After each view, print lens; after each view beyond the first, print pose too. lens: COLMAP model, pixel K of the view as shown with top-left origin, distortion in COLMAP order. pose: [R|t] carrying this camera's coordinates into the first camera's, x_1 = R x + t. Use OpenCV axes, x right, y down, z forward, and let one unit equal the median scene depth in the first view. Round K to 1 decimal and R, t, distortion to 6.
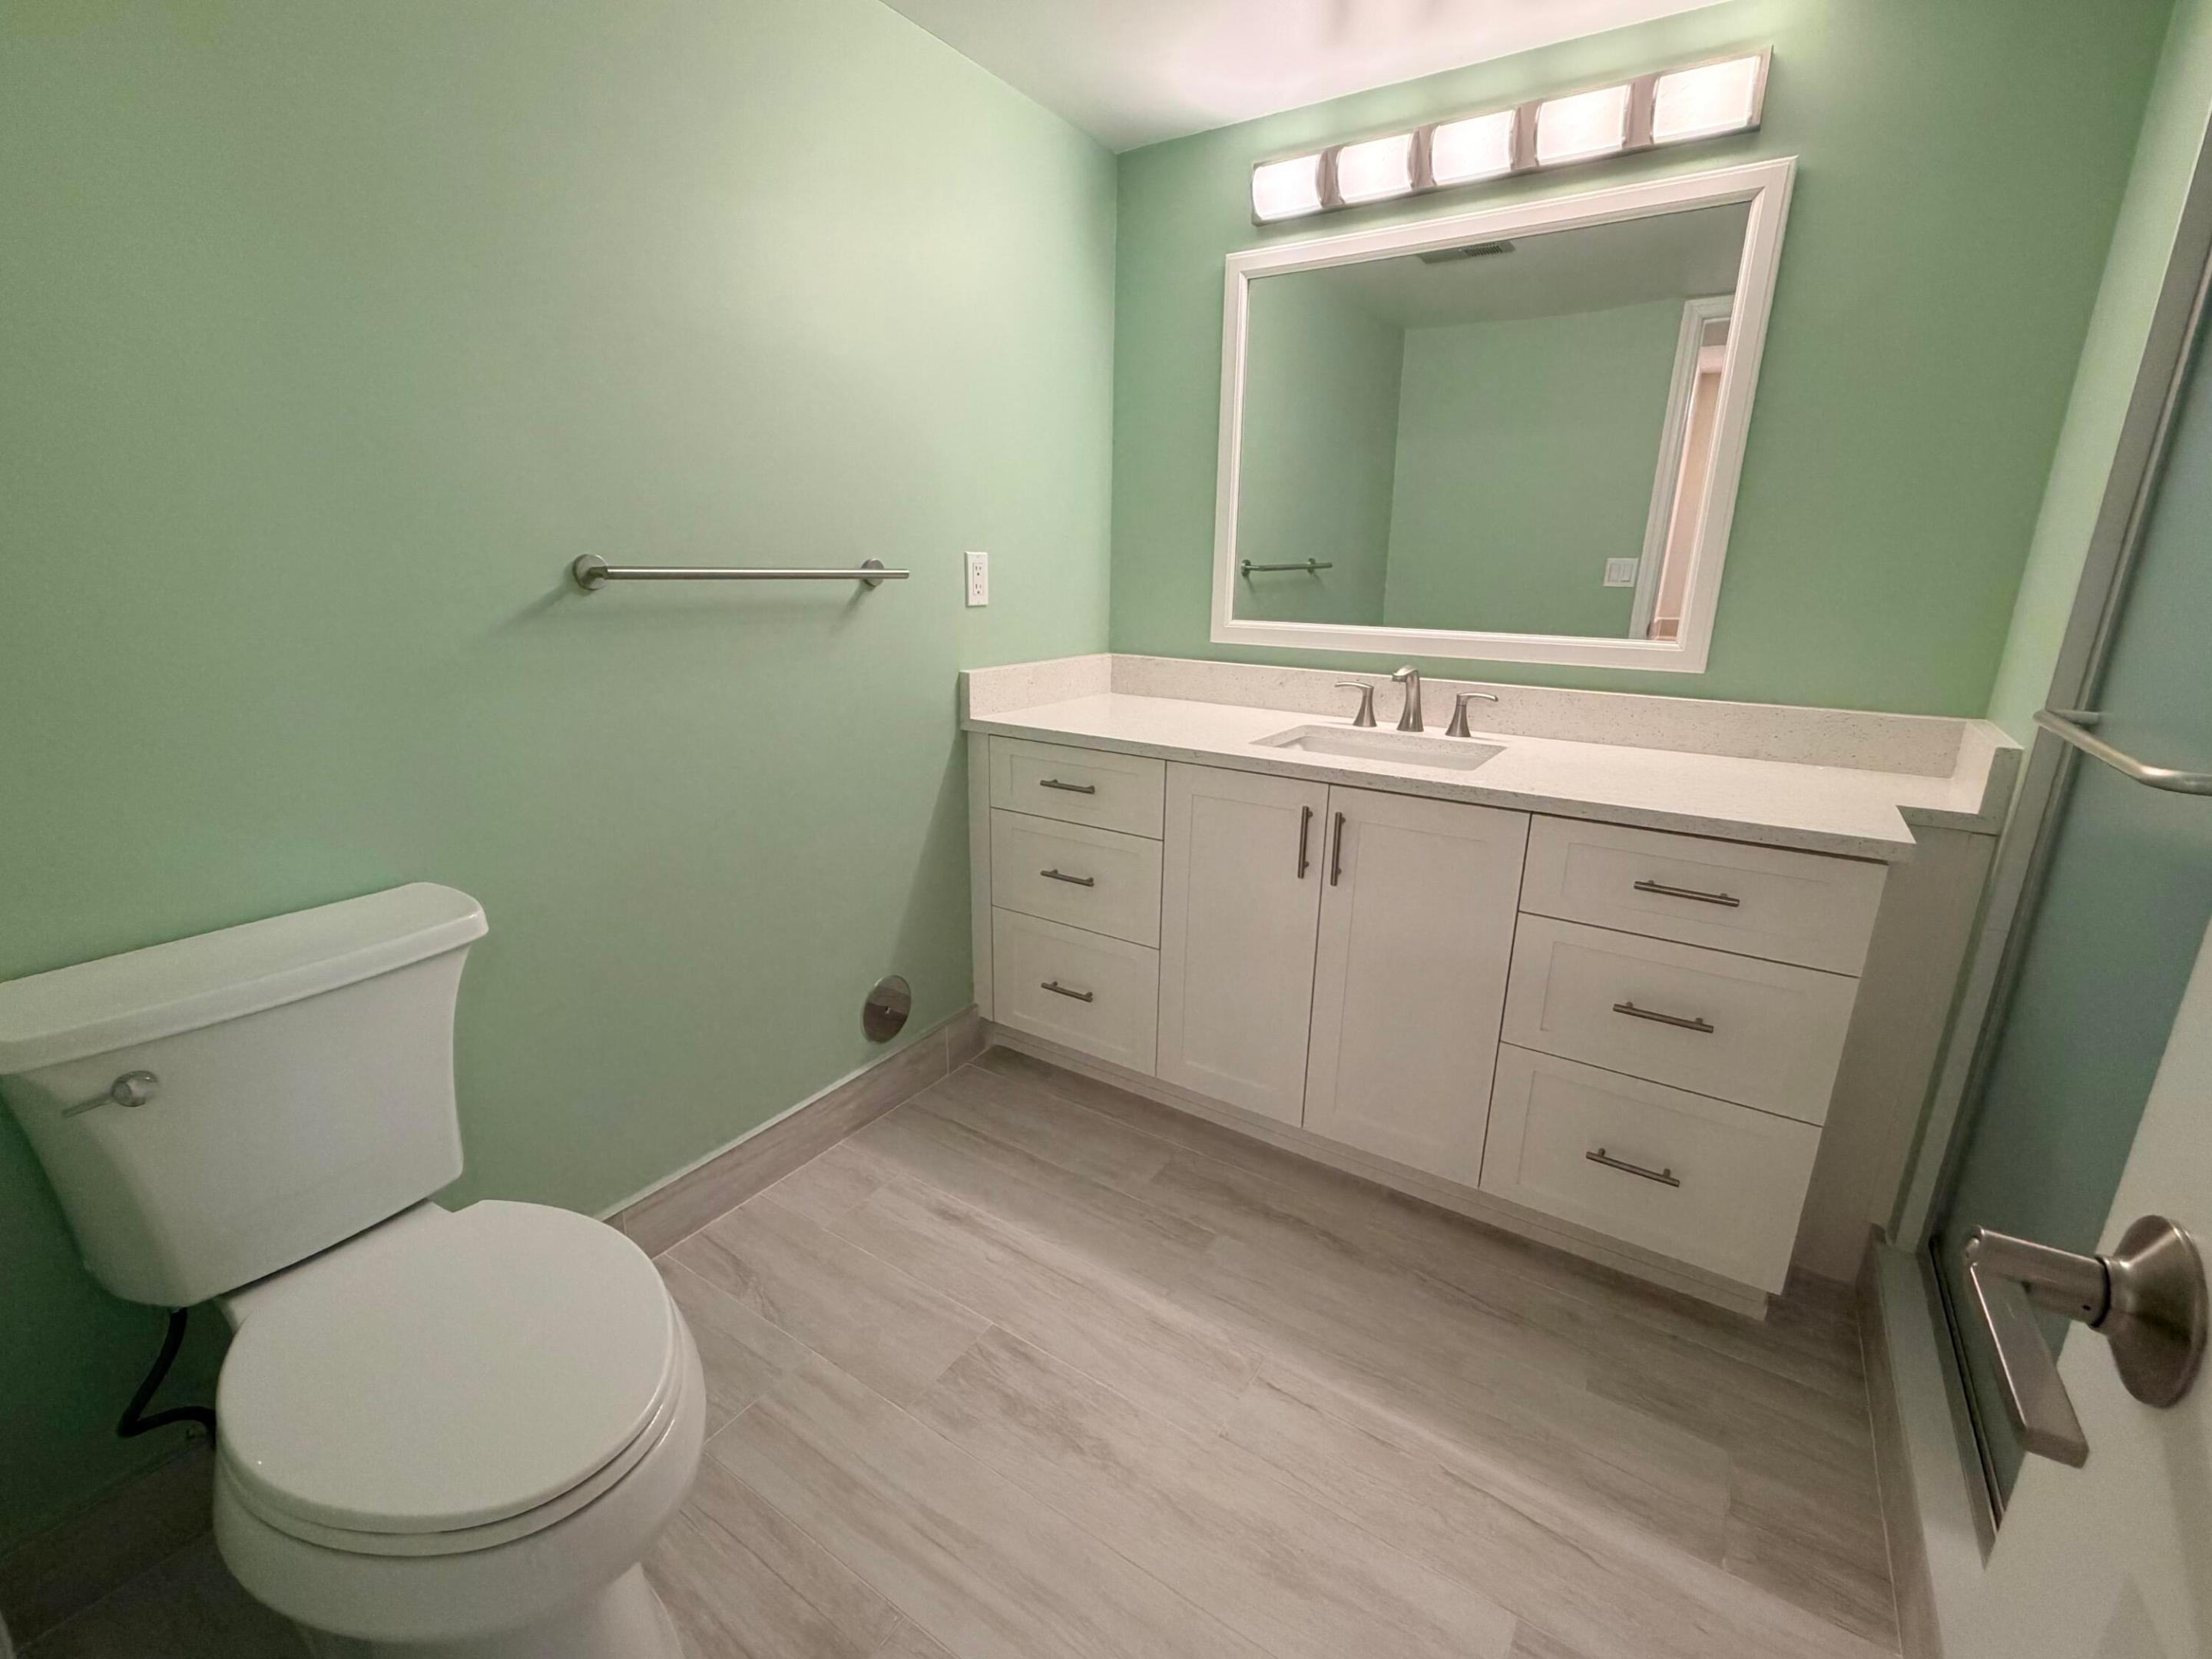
lens RADIAL K [[969.2, 0, 1103.3], [0, 969.2, 827.8], [0, 0, 1]] dist [0.004119, -0.001055]
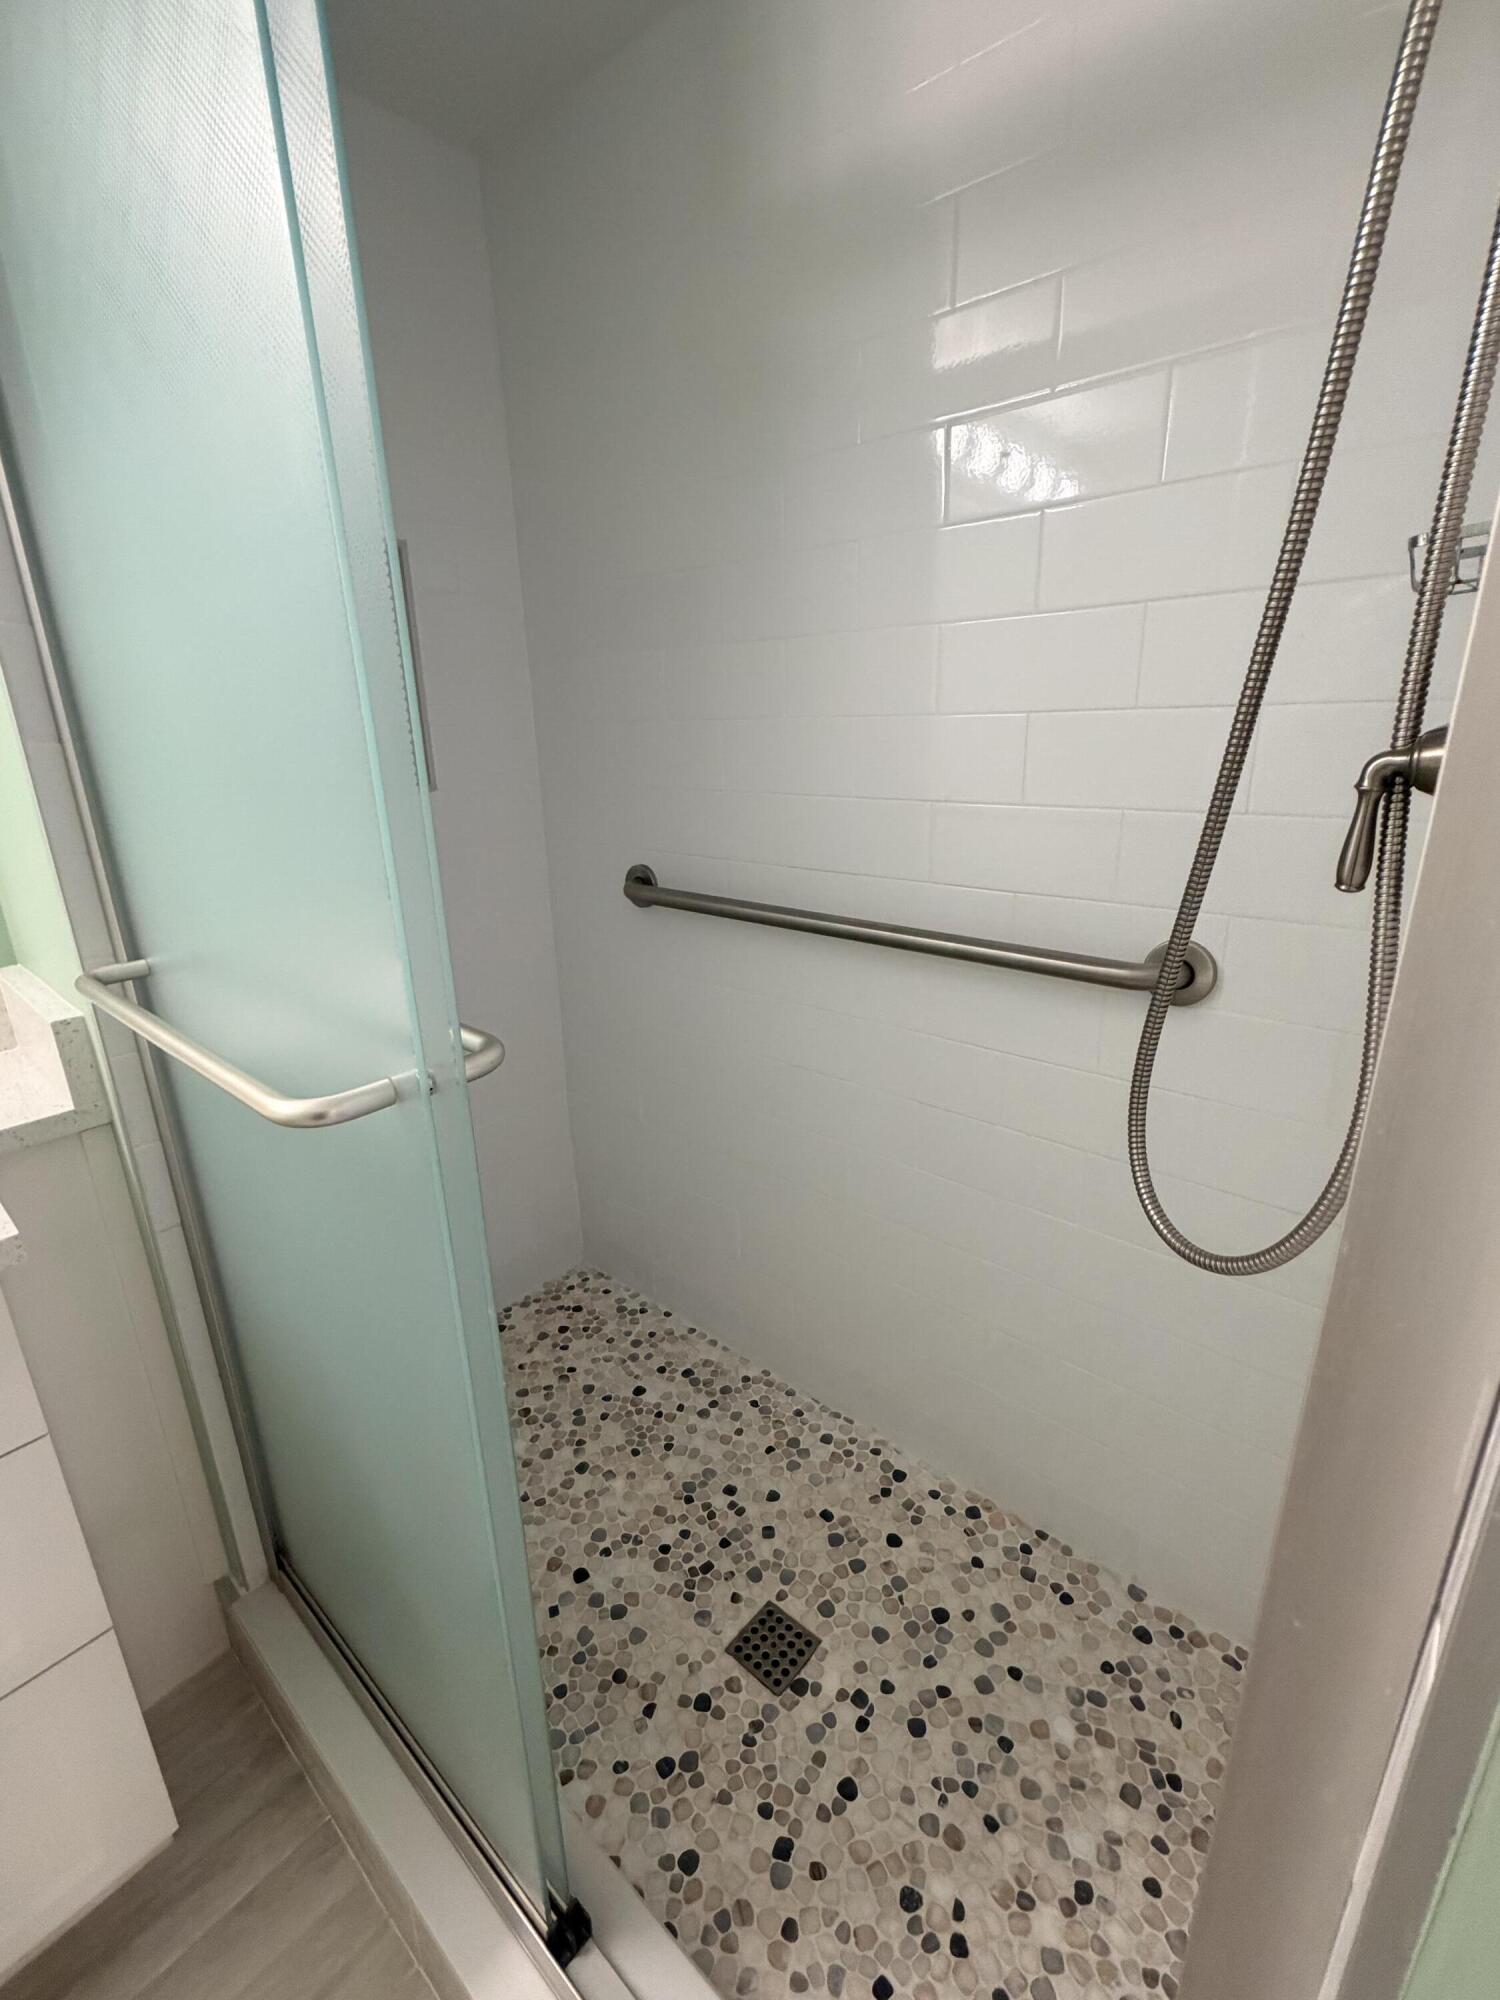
lens RADIAL K [[876.3, 0, 751.0], [0, 876.3, 1002.2], [0, 0, 1]] dist [0.004119, -0.001055]
pose [[0.143231, -0.321585, 0.935985, 0.384976], [0.289920, 0.917881, 0.270999, -0.121549], [-0.946272, 0.232545, 0.224702, 0.354228]]
